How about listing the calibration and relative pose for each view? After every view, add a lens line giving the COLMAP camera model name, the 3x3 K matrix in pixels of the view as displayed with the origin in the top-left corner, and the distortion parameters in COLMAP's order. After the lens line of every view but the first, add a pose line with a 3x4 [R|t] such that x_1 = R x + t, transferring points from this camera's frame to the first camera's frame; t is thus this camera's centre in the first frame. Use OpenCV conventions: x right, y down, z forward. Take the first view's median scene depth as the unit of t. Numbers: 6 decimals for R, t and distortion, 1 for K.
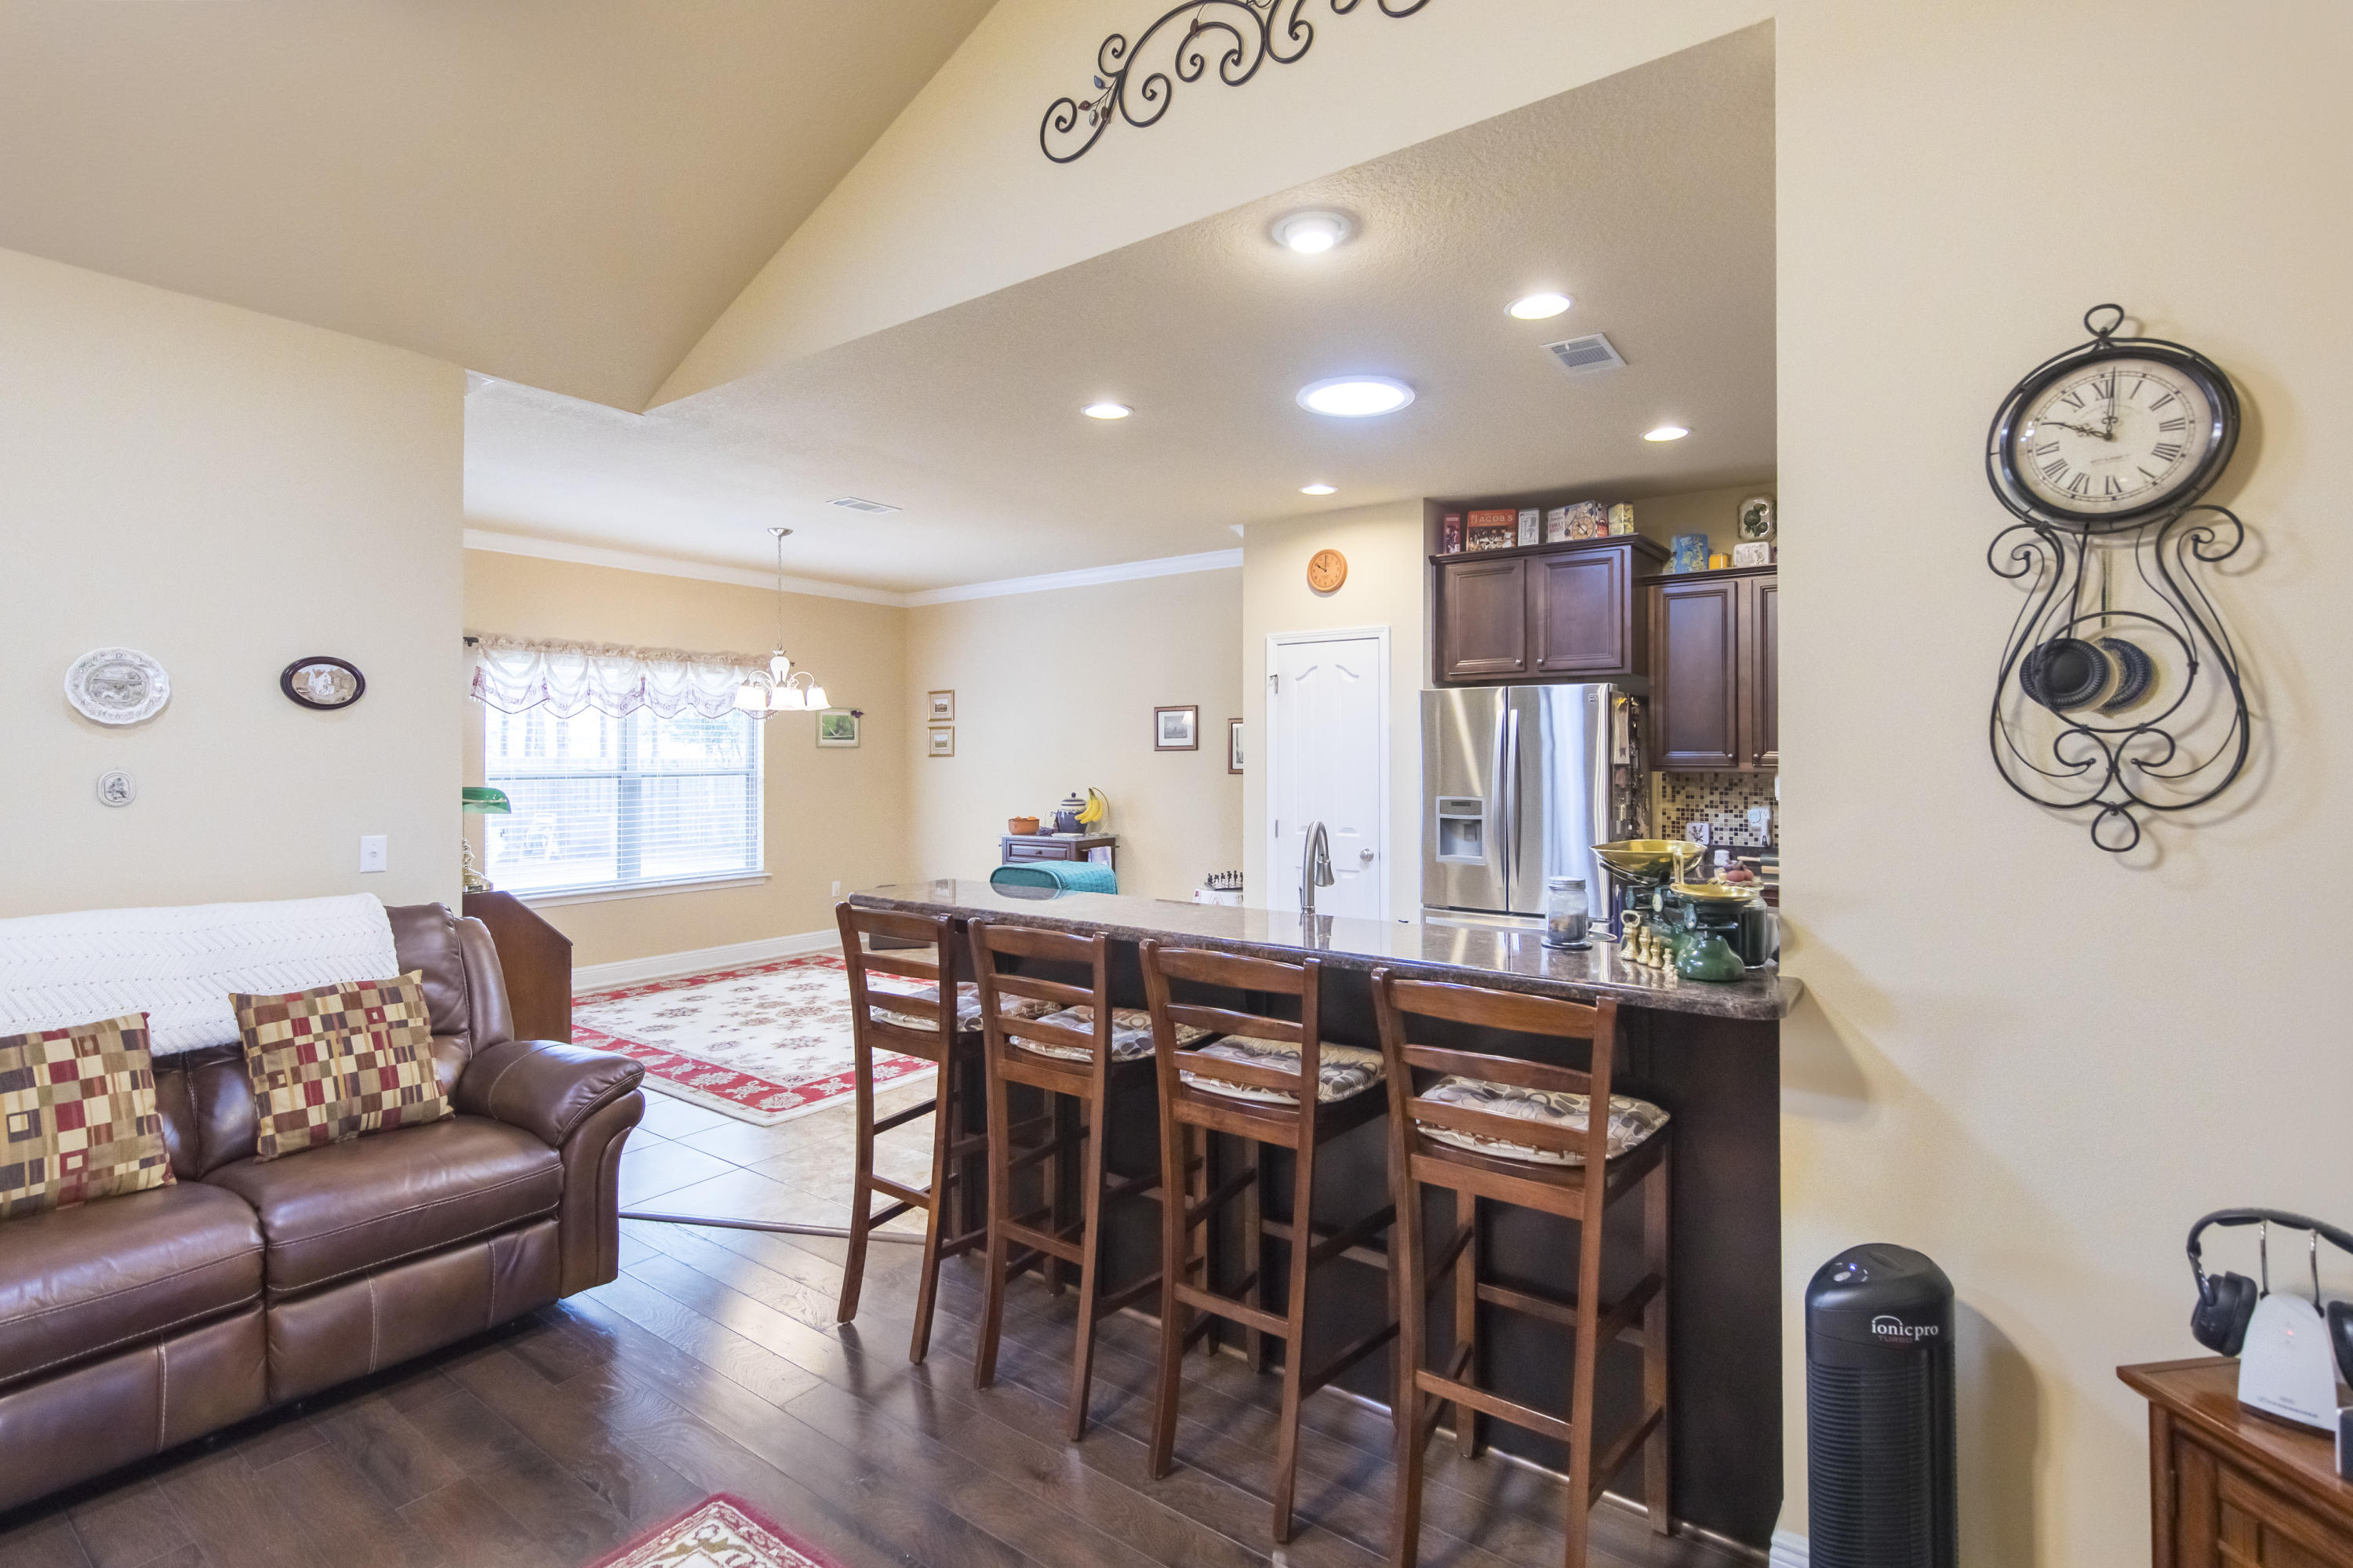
lens RADIAL K [[1104.6, 0, 1190.0], [0, 1104.6, 747.2], [0, 0, 1]] dist [0.000900, -0.000046]
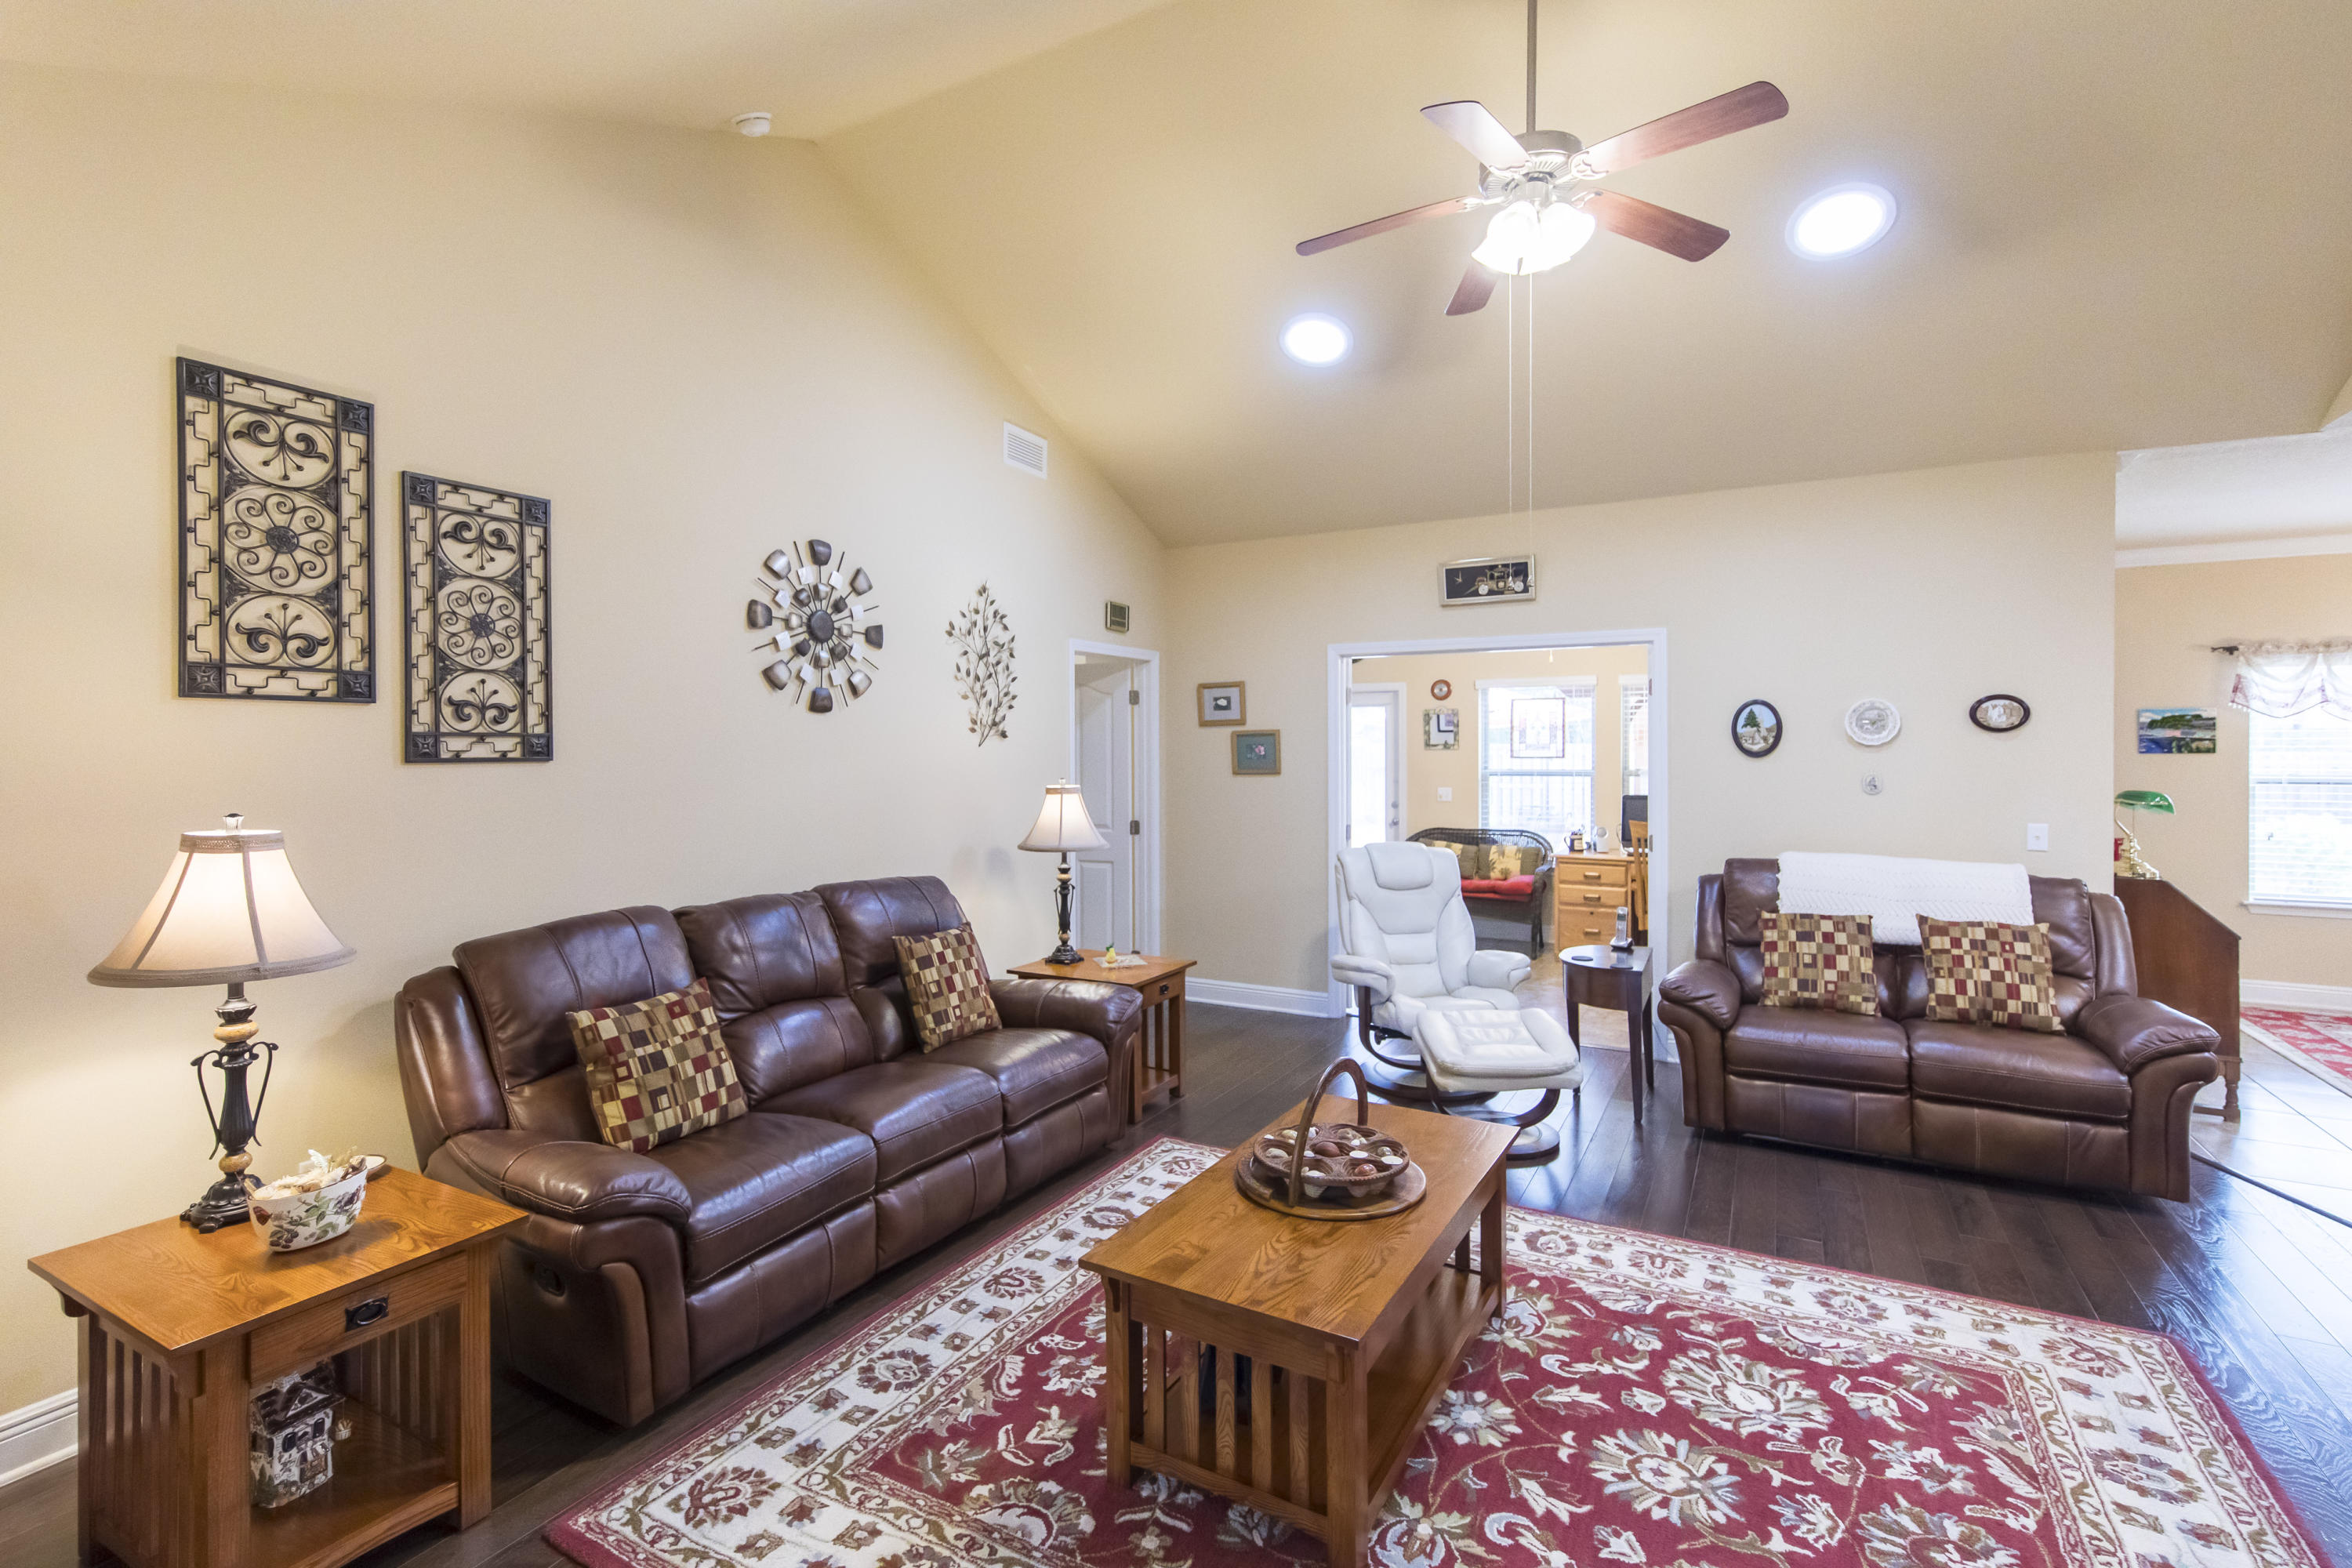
lens RADIAL K [[1071.1, 0, 1180.3], [0, 1071.1, 755.4], [0, 0, 1]] dist [0.007946, 0.000126]
pose [[0.123711, 0.007445, -0.992290, 0.527663], [0.007459, 0.999937, 0.008432, -0.027619], [0.992290, -0.008445, 0.123647, -0.244765]]
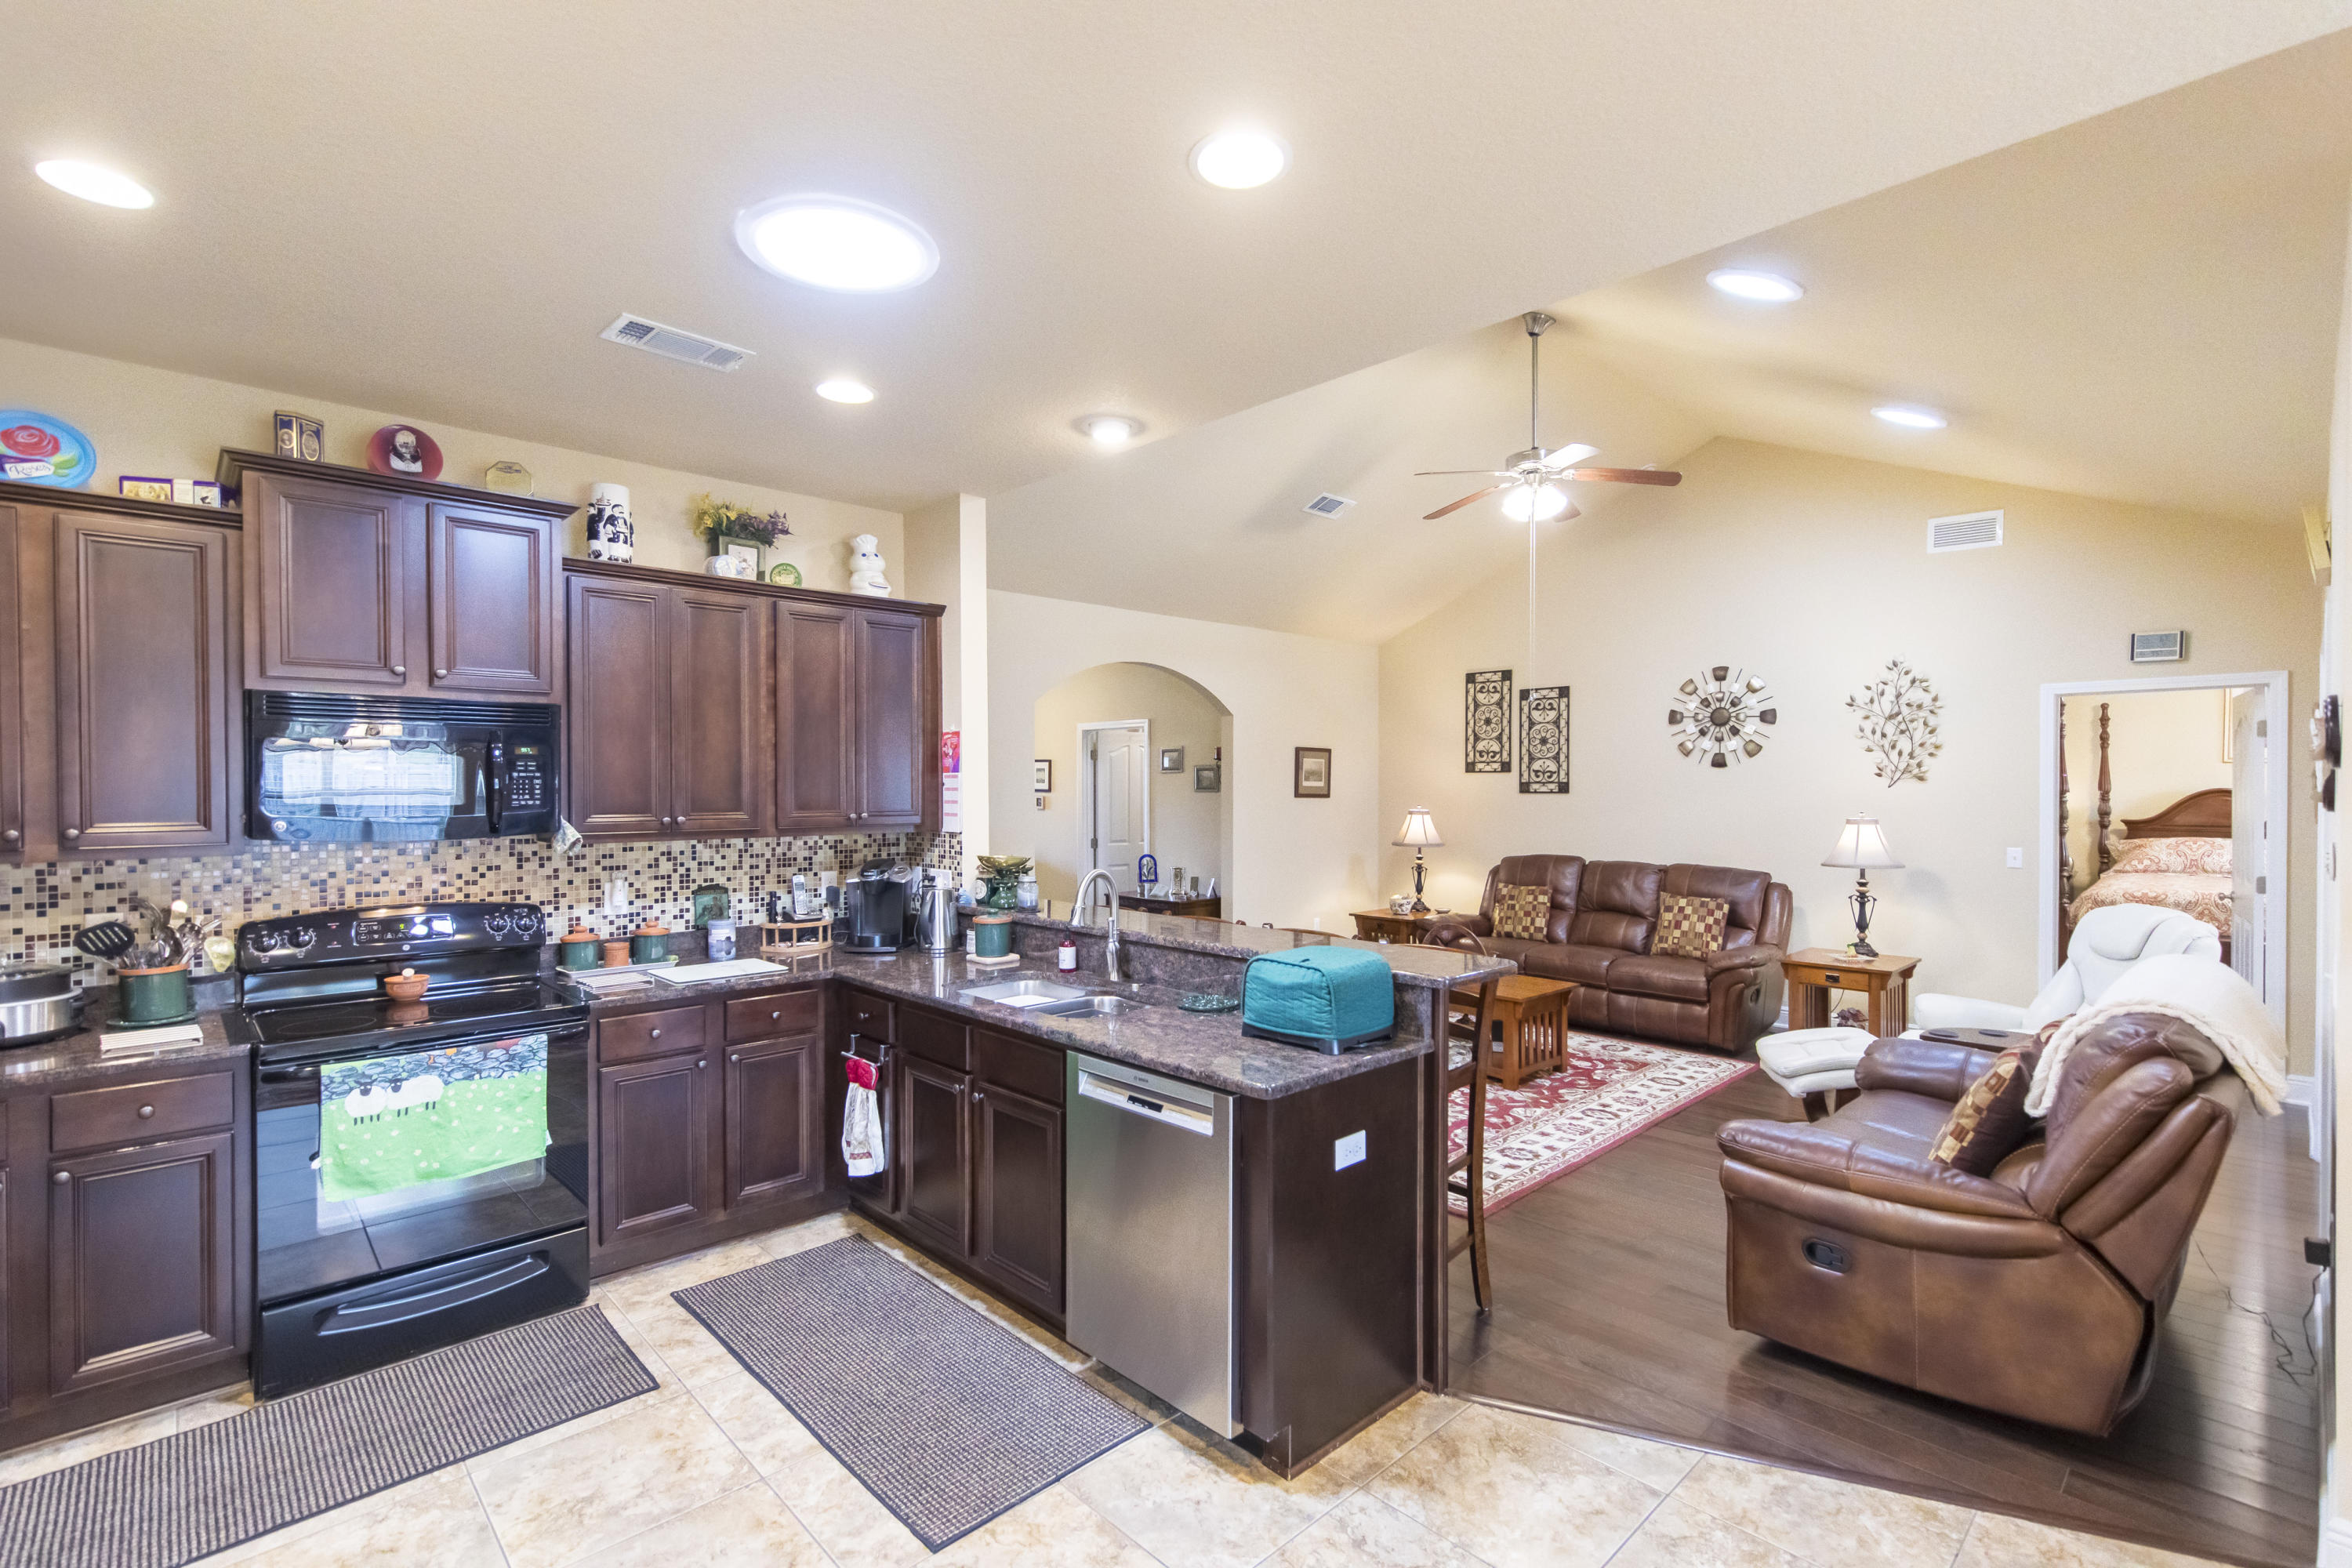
lens RADIAL K [[1070.3, 0, 1187.8], [0, 1070.3, 795.5], [0, 0, 1]] dist [0.004678, 0.000569]
pose [[-0.985105, -0.000098, 0.171951, -0.196330], [0.000692, 0.999989, 0.004533, -0.023957], [-0.171950, 0.004584, -0.985095, 2.138785]]
